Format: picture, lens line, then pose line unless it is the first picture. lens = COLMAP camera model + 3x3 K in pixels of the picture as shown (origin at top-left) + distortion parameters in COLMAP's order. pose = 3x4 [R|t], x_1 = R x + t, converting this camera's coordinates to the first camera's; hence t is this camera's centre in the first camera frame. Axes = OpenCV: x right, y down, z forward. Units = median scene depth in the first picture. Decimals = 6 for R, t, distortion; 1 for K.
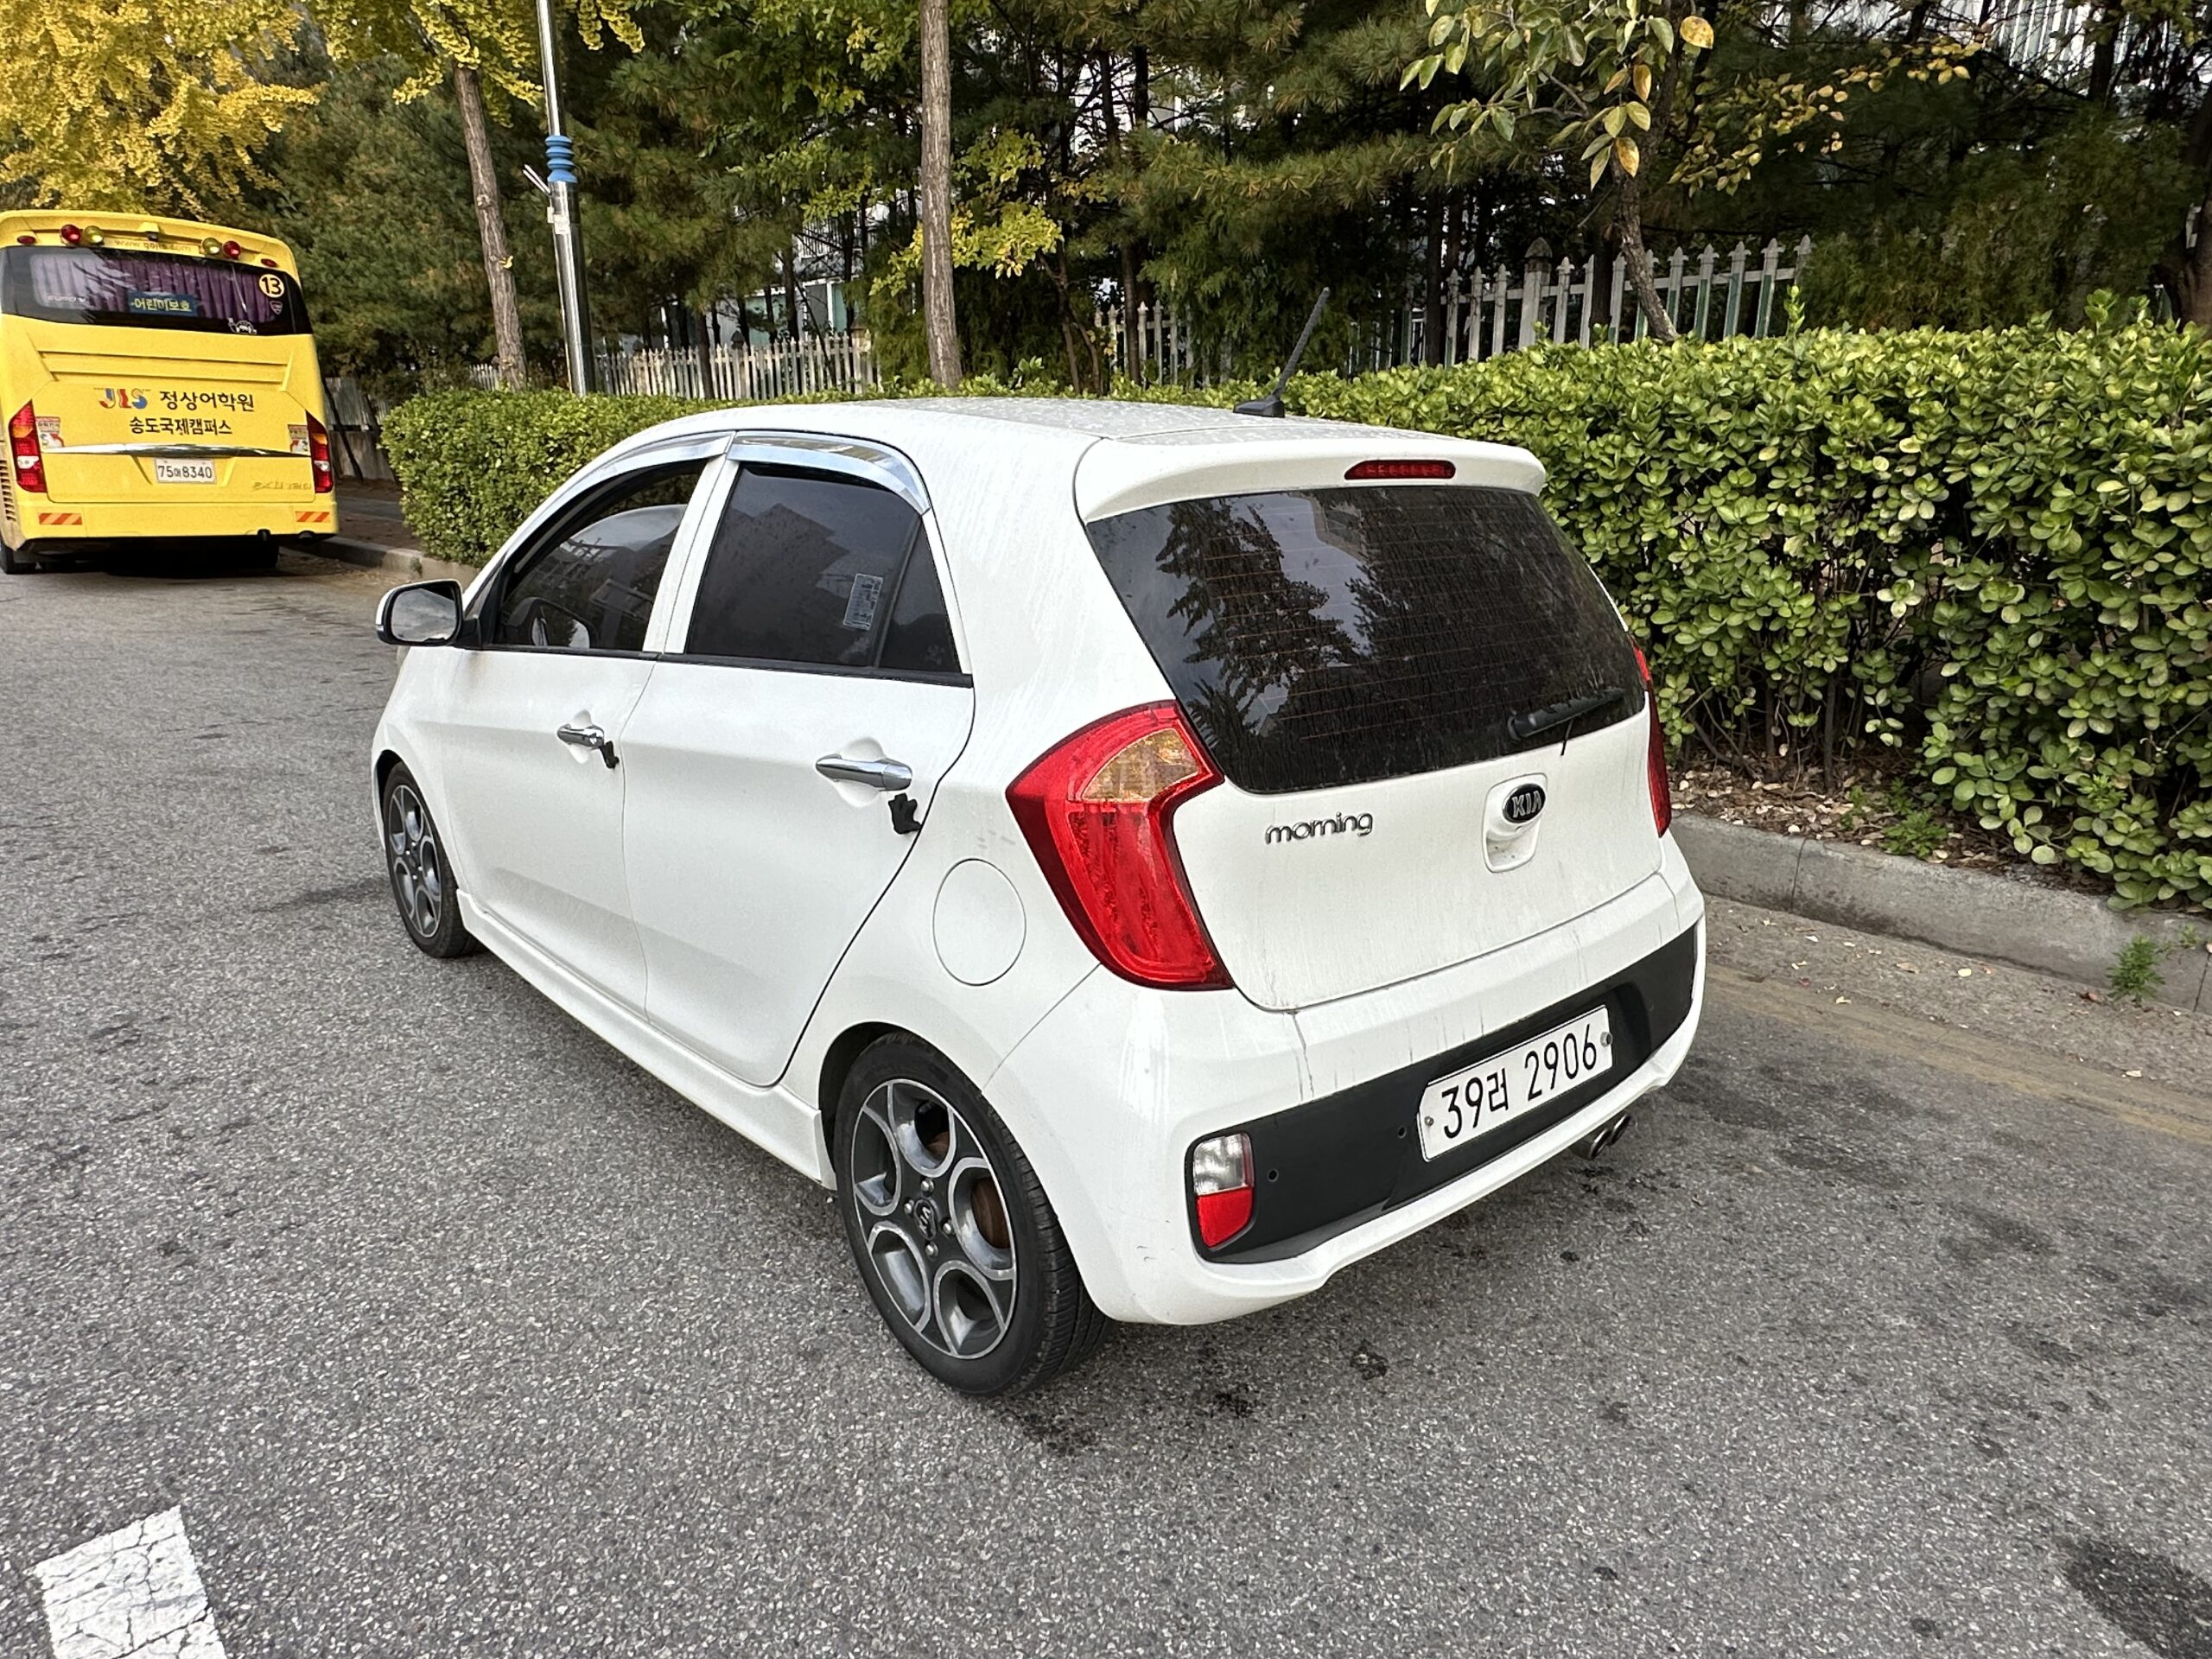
lens RADIAL K [[1399.9, 0, 1092.8], [0, 1399.9, 837.0], [0, 0, 1]] dist [-0.006203, 0.002600]
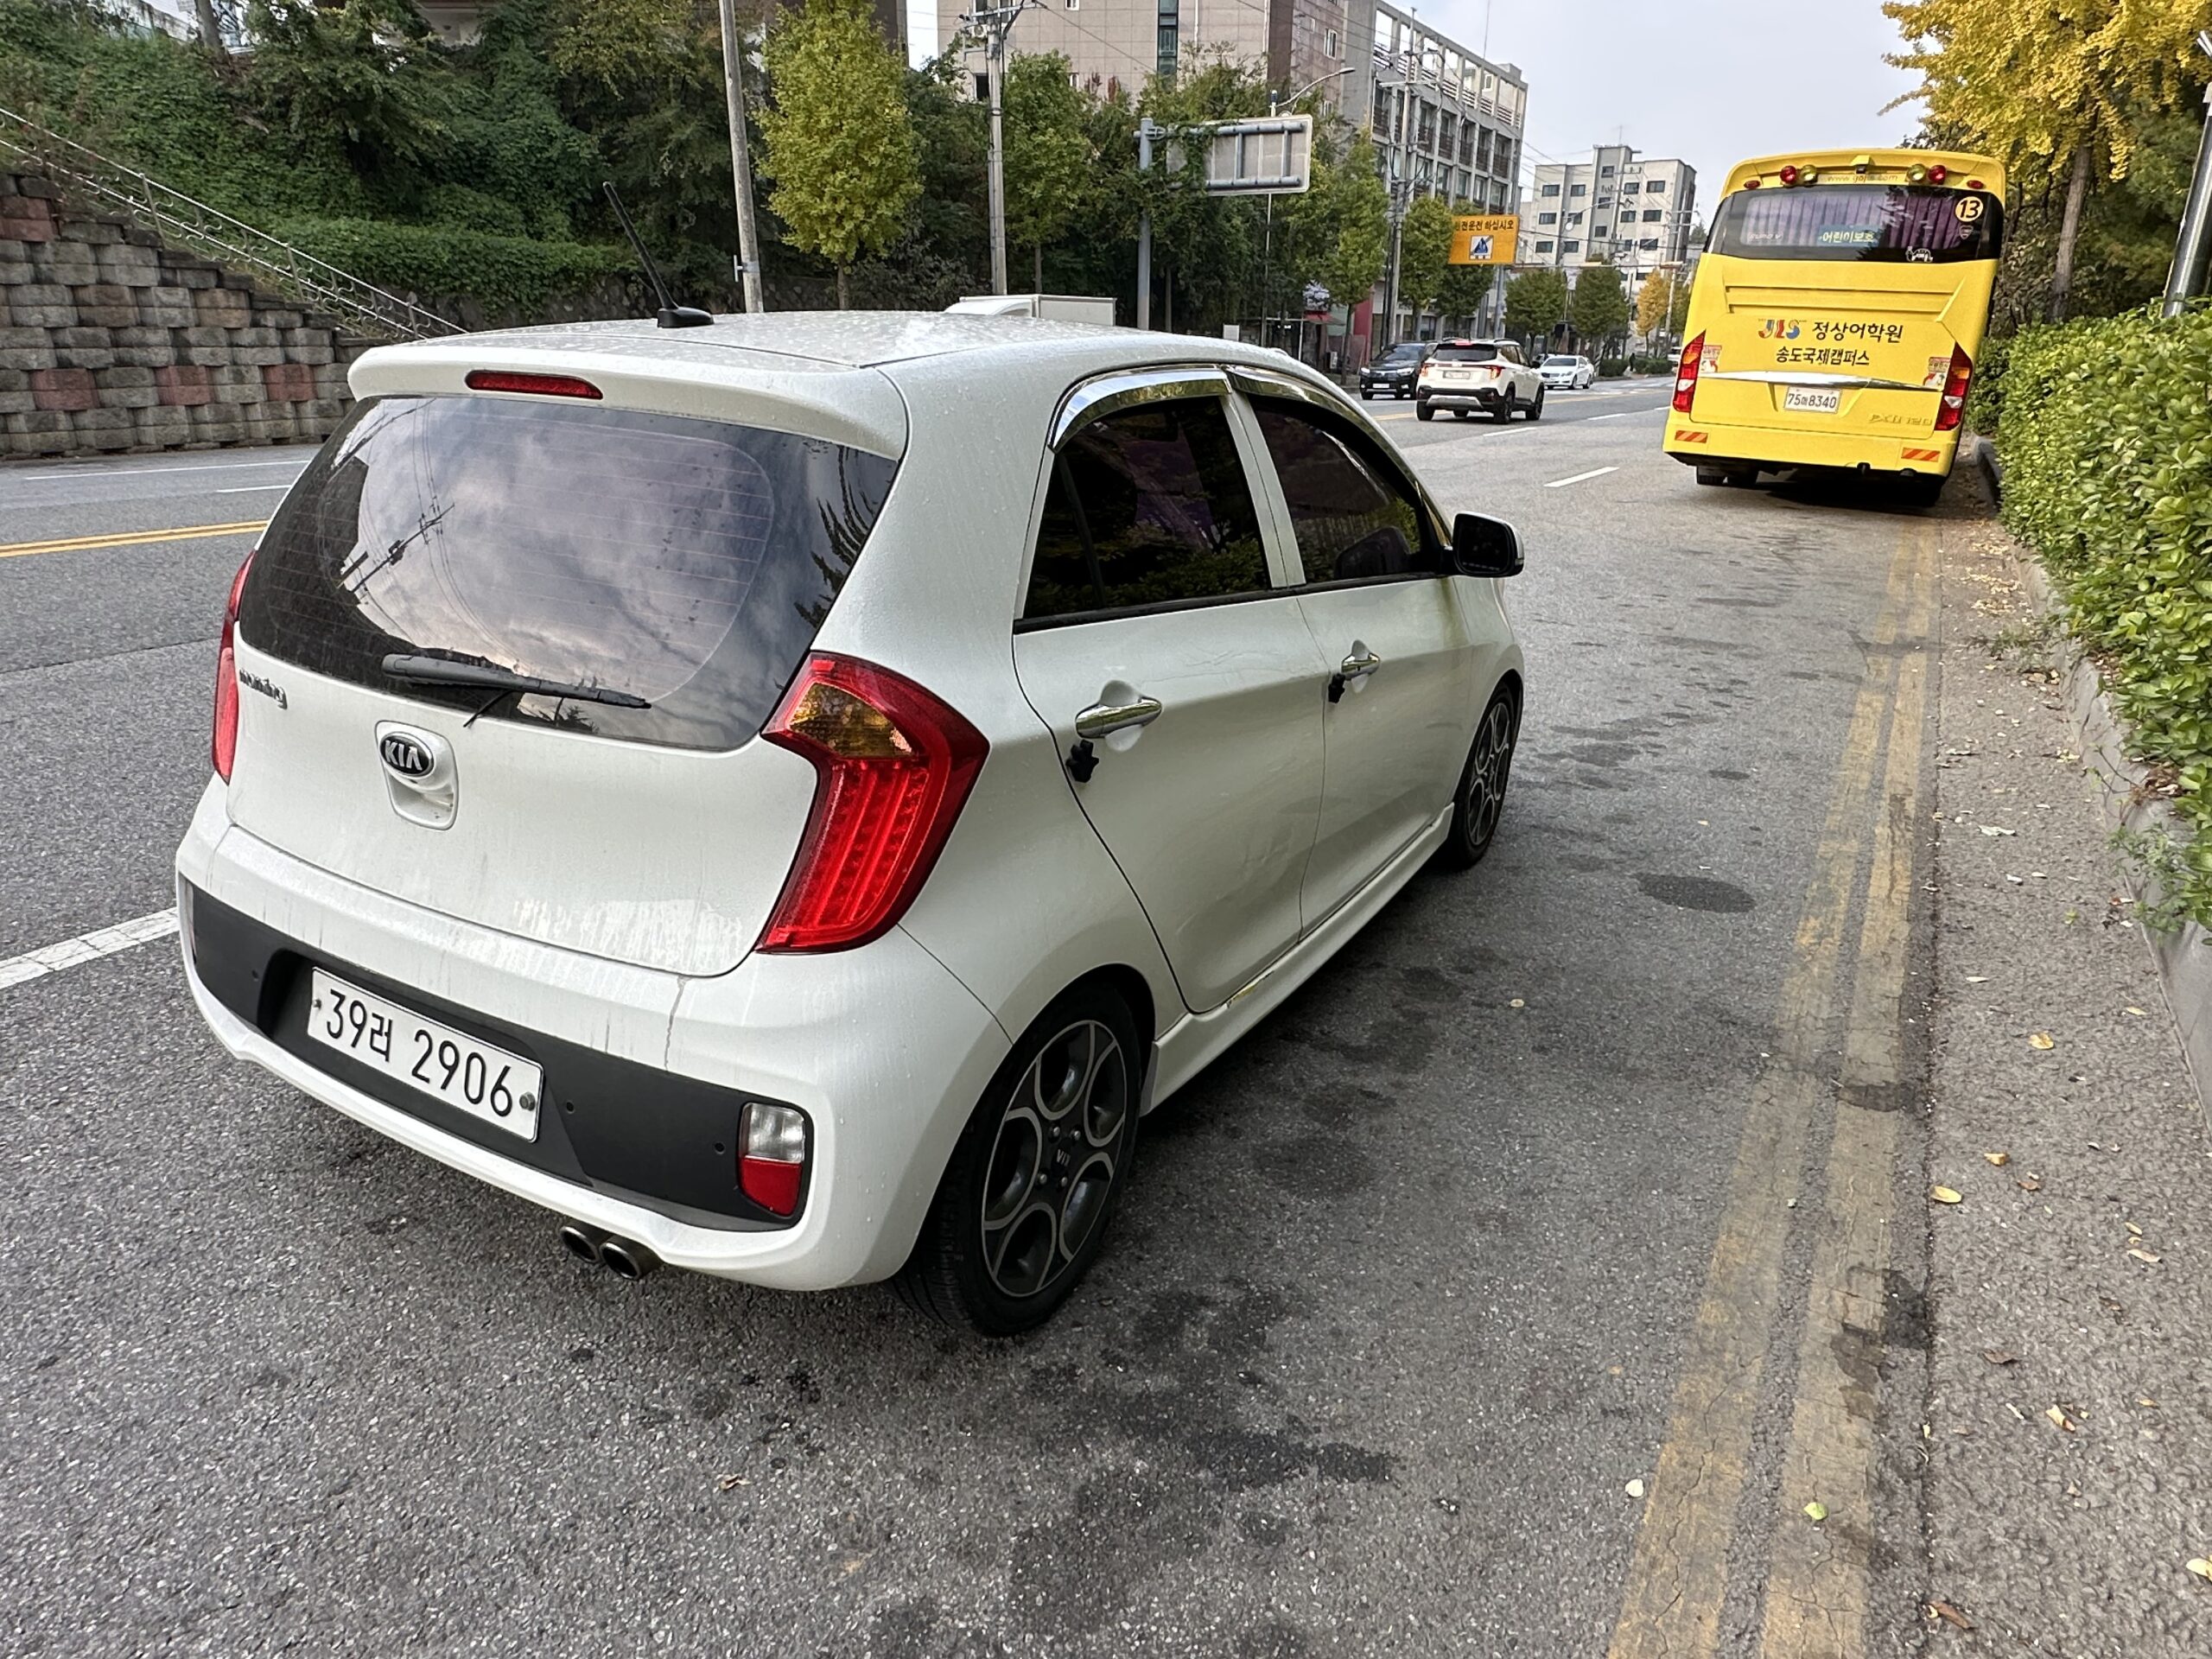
lens RADIAL K [[1395.0, 0, 1088.8], [0, 1395.0, 824.3], [0, 0, 1]] dist [-0.001475, 0.000566]
pose [[0.312660, 0.317045, -0.895392, 0.223894], [-0.286358, 0.930256, 0.229397, -0.055776], [0.905673, 0.184679, 0.381642, 0.187291]]
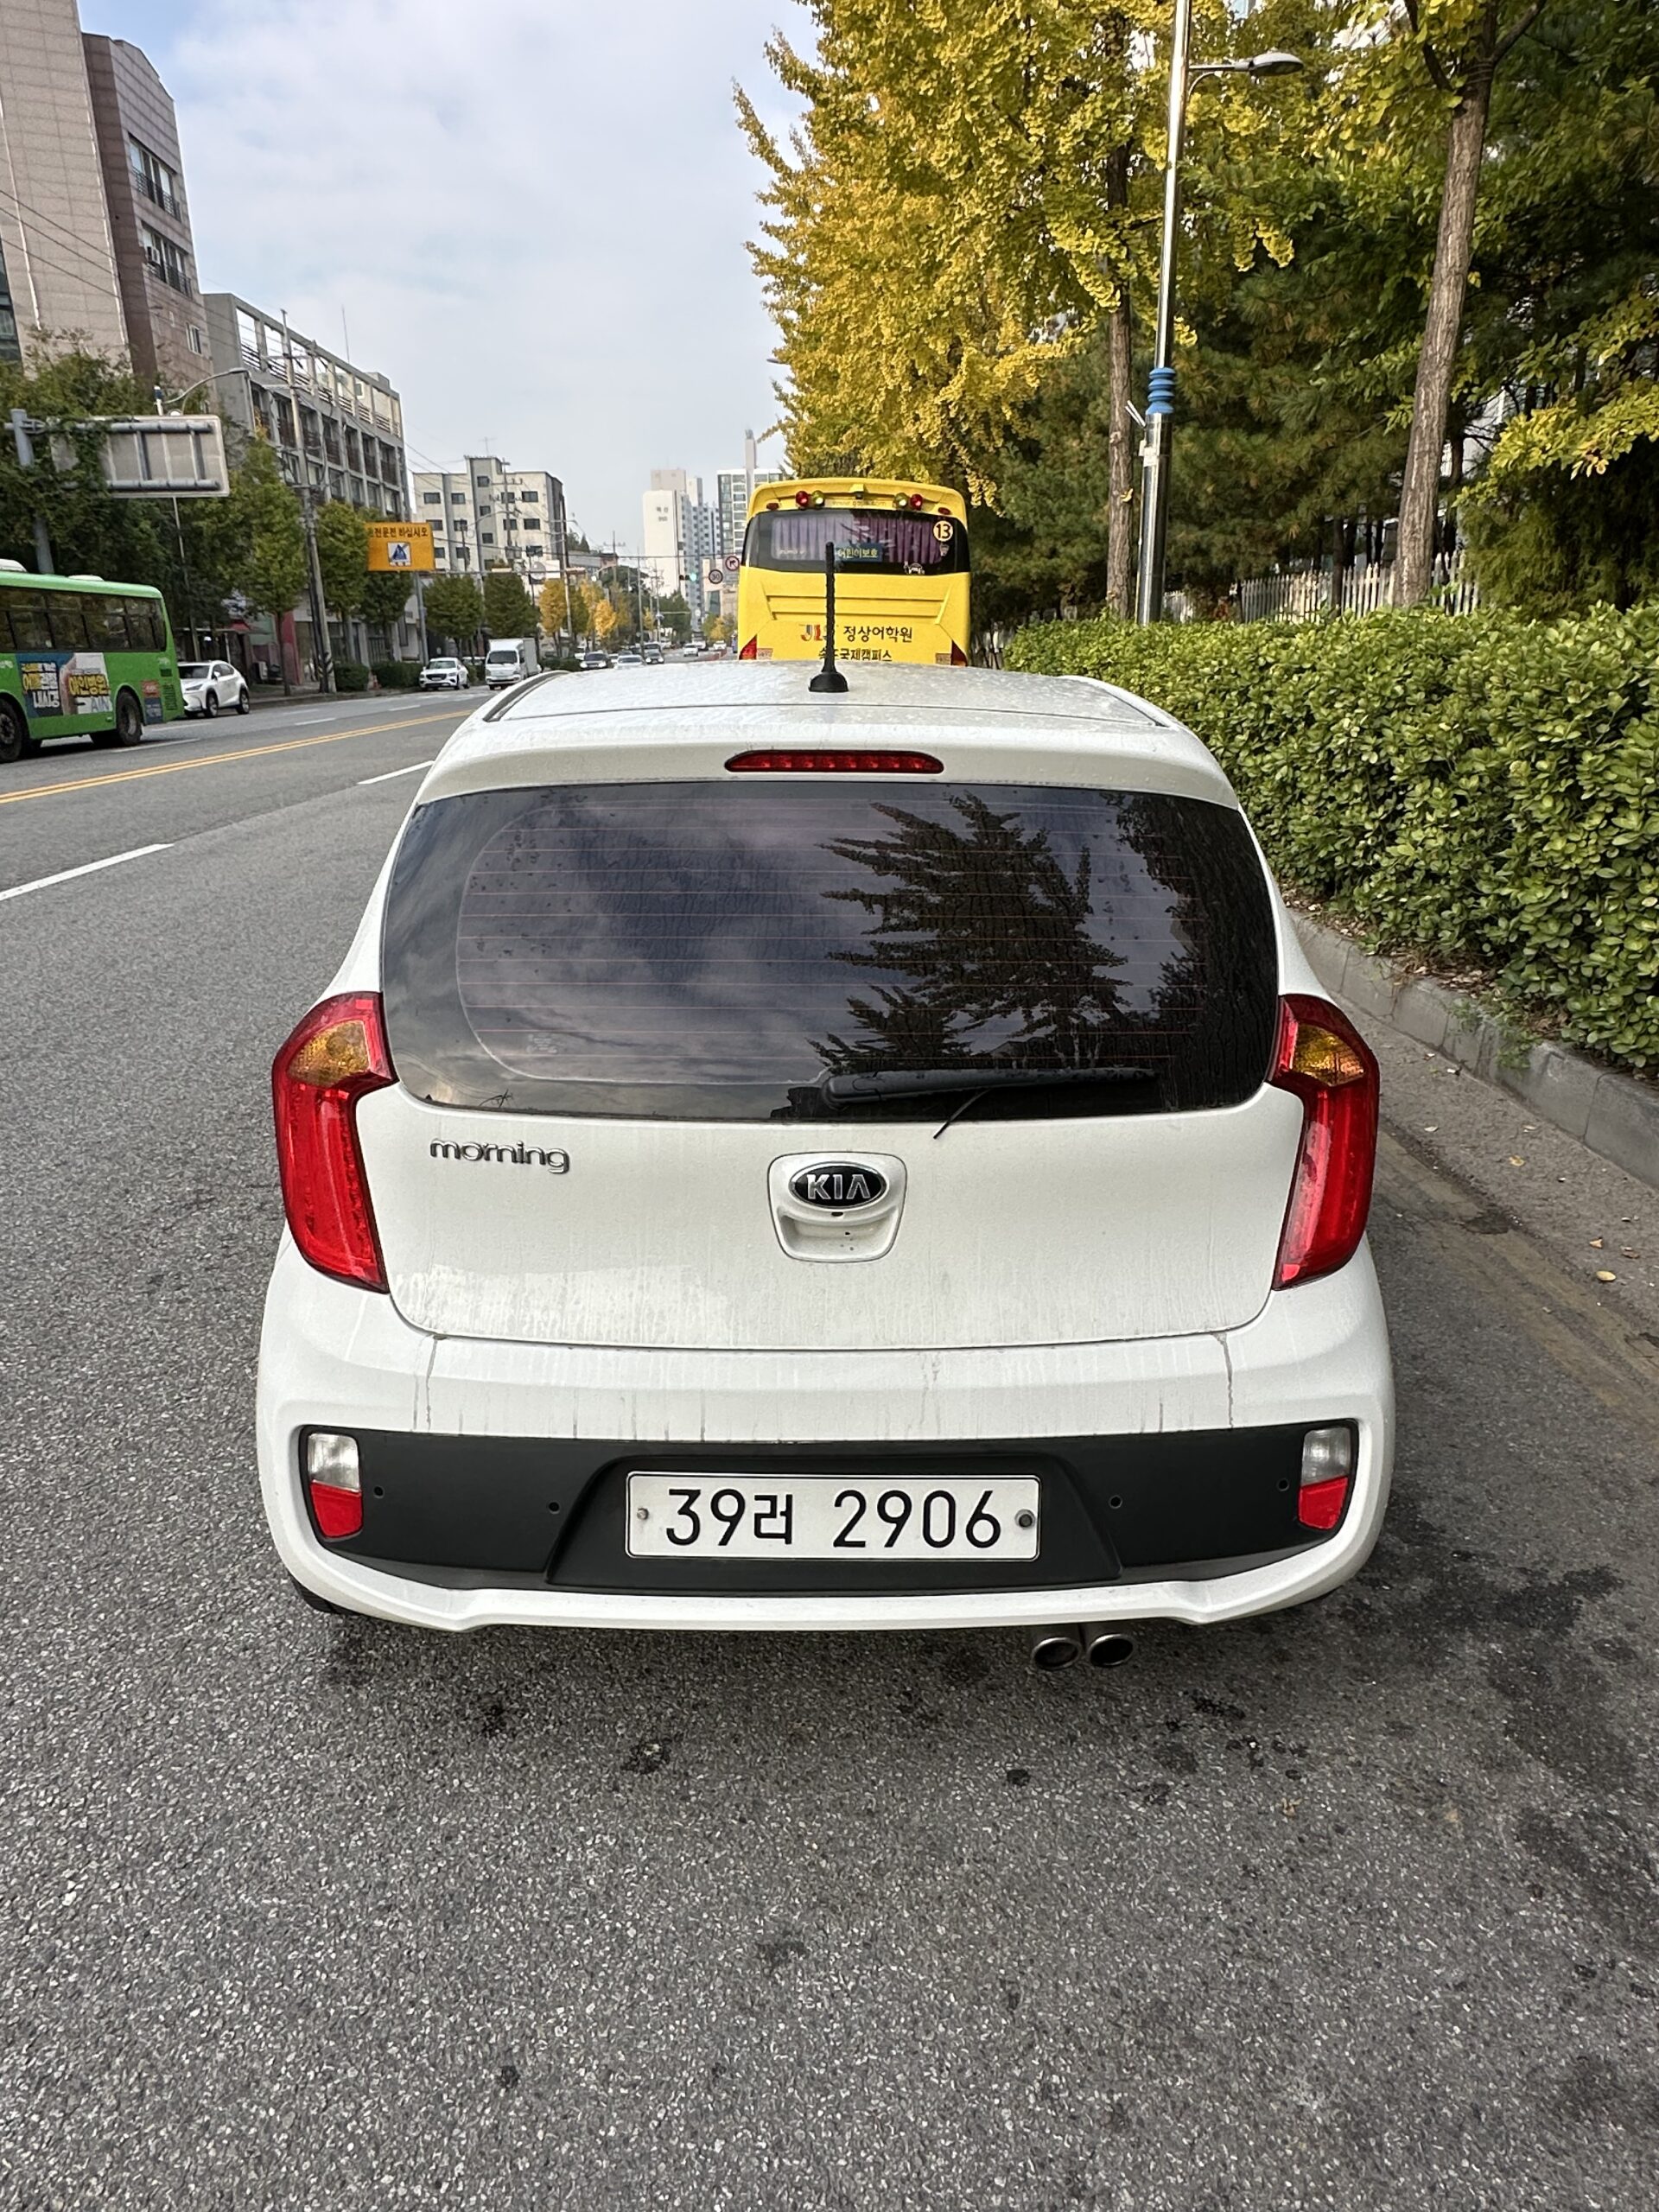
lens RADIAL K [[1399.9, 0, 817.4], [0, 1399.9, 1096.3], [0, 0, 1]] dist [-0.006203, 0.002600]
pose [[0.763892, 0.190417, -0.616612, 0.138340], [-0.173713, 0.980883, 0.087705, -0.025231], [0.621525, 0.040117, 0.782366, 0.063613]]
